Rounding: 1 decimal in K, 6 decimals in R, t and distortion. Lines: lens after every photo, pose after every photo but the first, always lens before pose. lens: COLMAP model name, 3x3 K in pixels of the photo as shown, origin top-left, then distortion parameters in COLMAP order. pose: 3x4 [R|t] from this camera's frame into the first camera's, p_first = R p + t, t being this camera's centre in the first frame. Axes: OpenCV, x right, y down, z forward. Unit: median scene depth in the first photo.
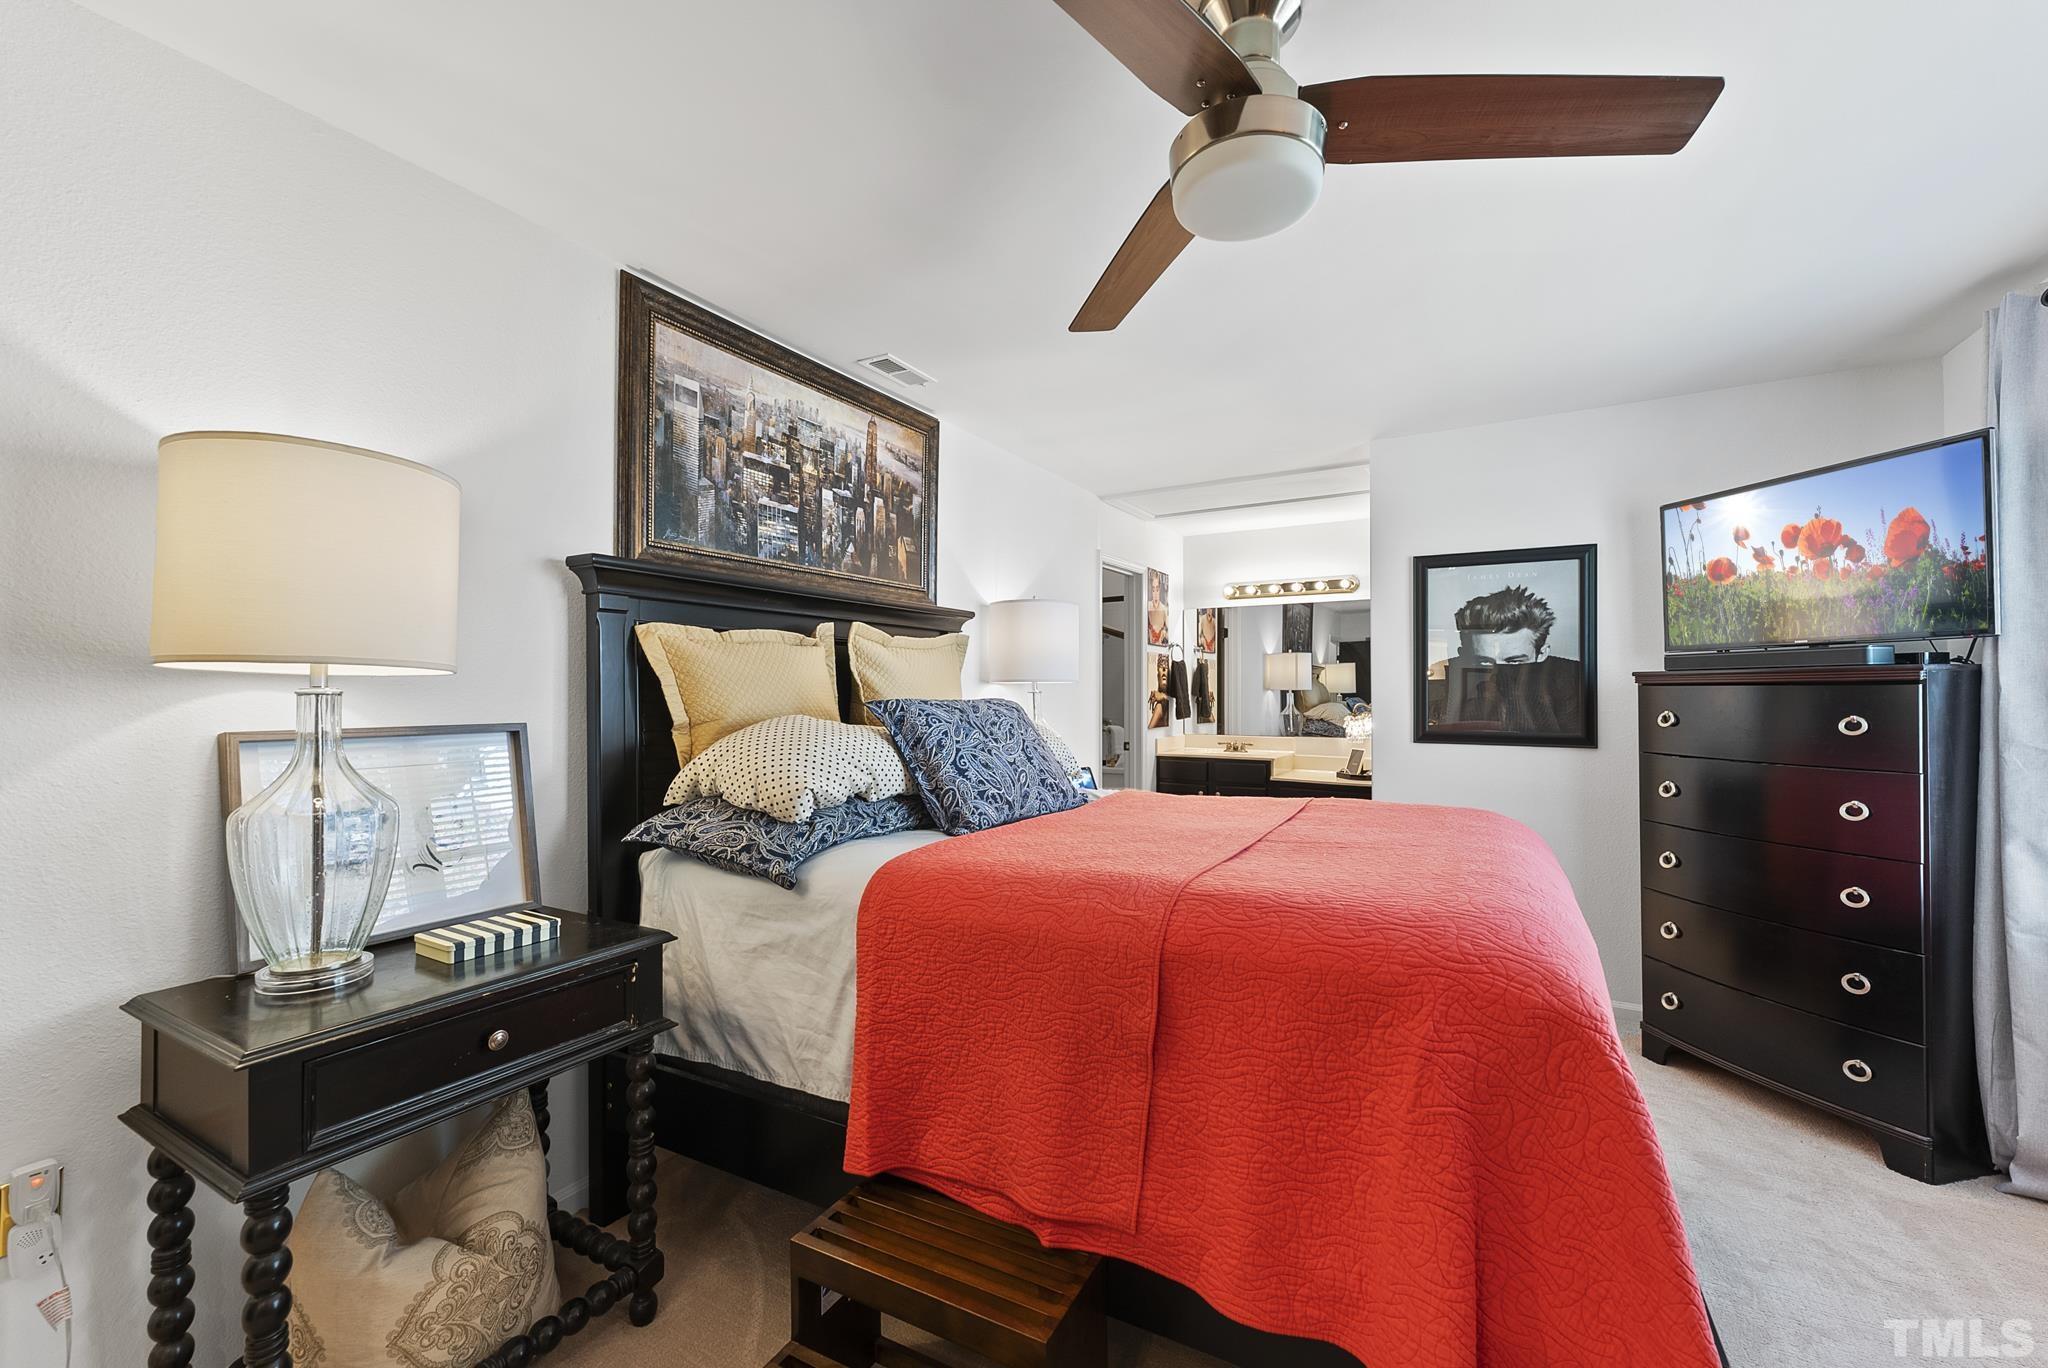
lens RADIAL K [[831.6, 0, 1015.4], [0, 831.6, 686.0], [0, 0, 1]] dist [0.001656, -0.001102]
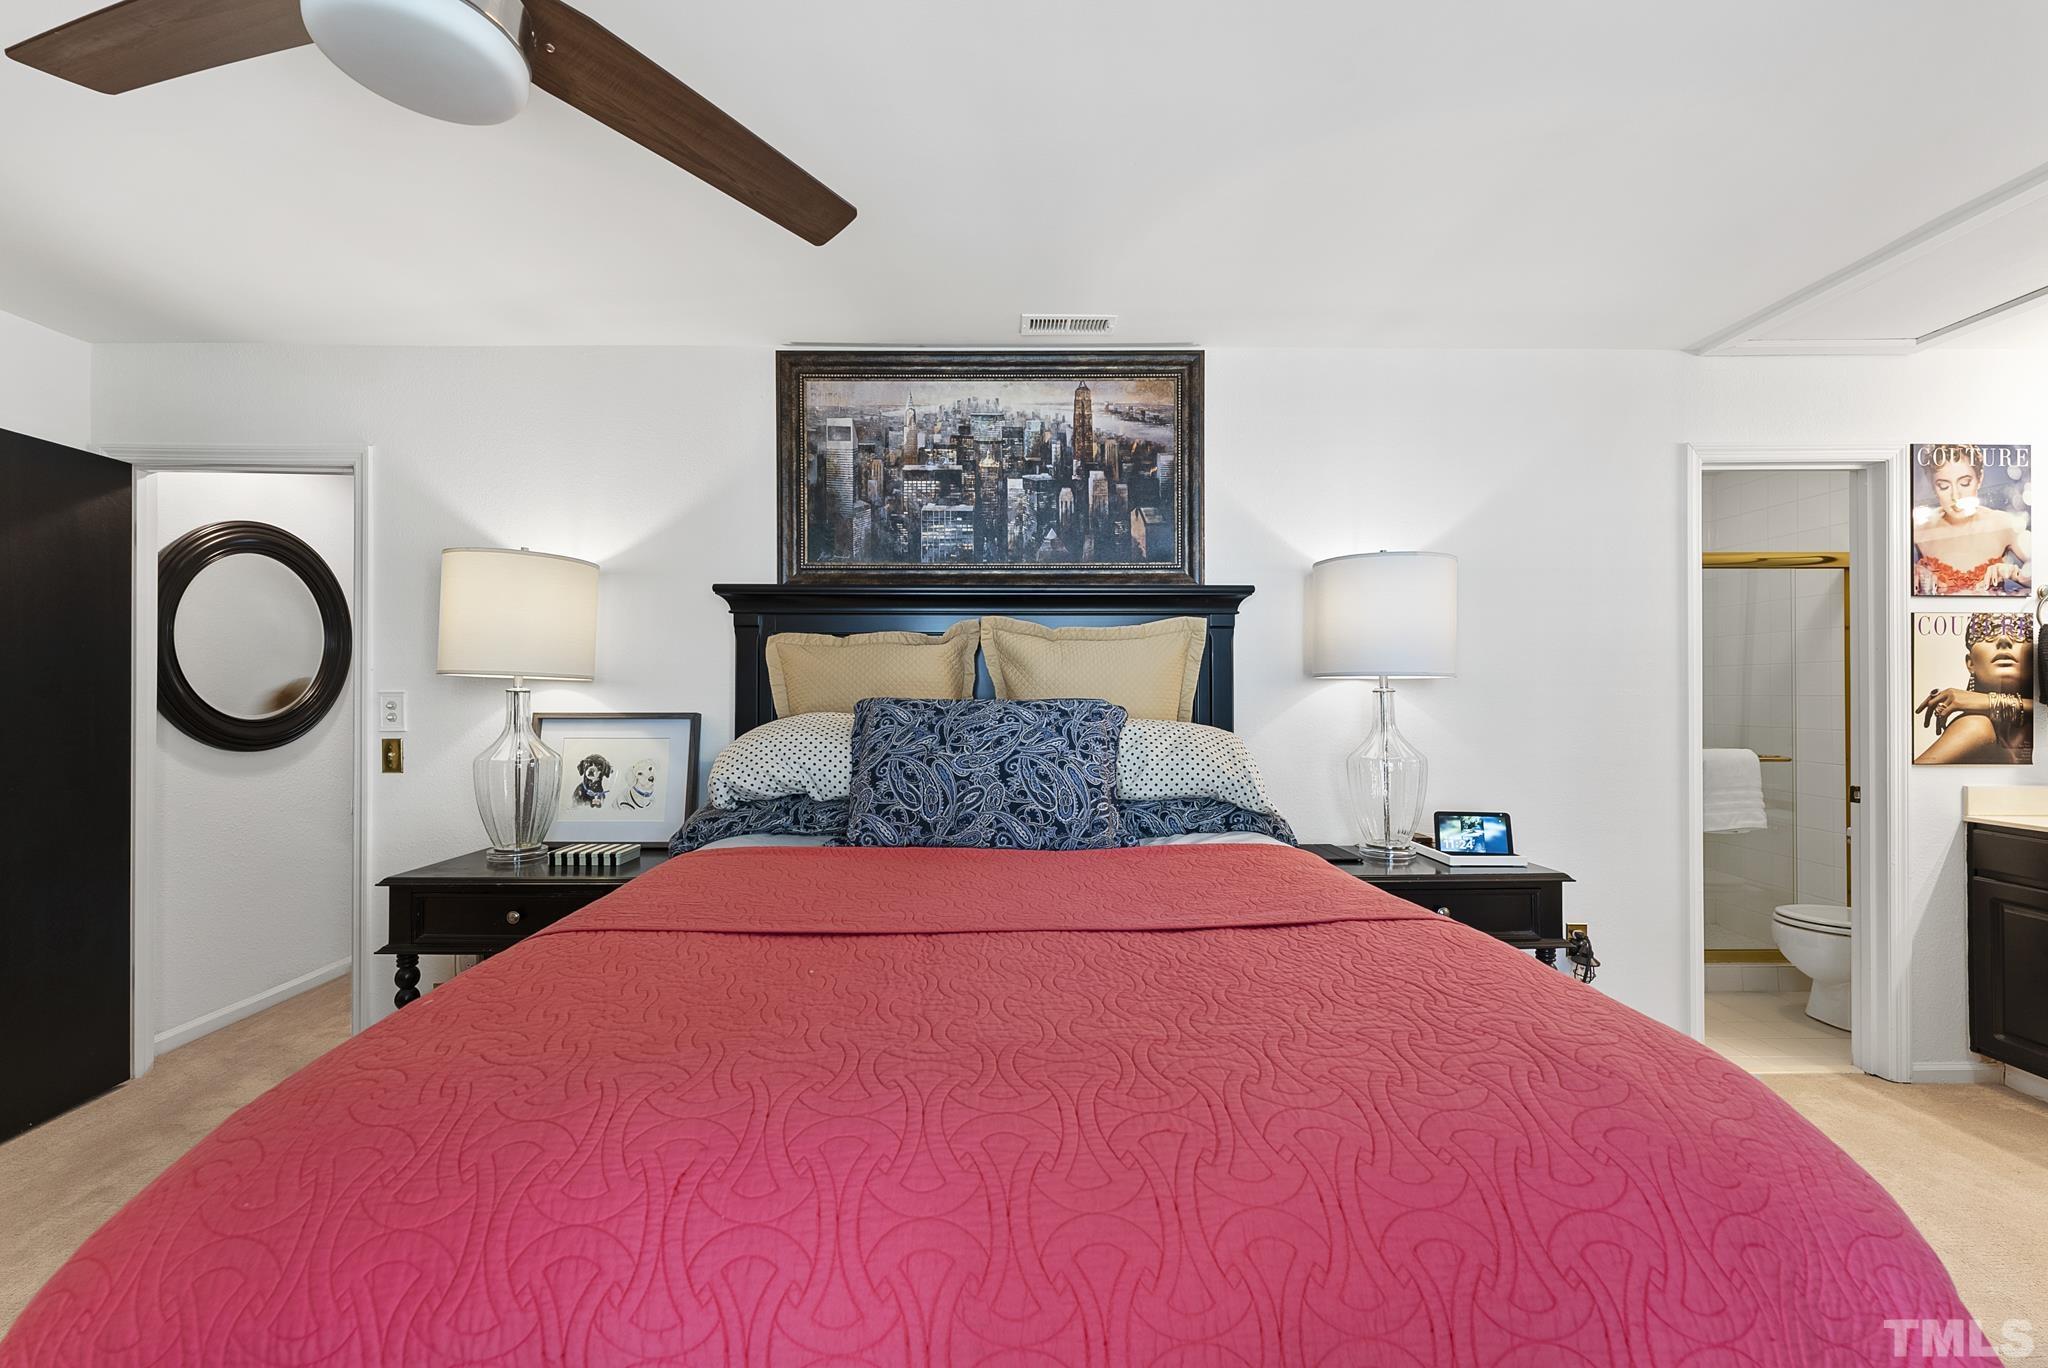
lens RADIAL K [[831.6, 0, 1017.3], [0, 831.6, 690.0], [0, 0, 1]] dist [0.001656, -0.001102]
pose [[0.508023, 0.004340, -0.861333, 0.620745], [0.004482, 0.999960, 0.007682, -0.000708], [0.861332, -0.007763, 0.507983, 0.534592]]
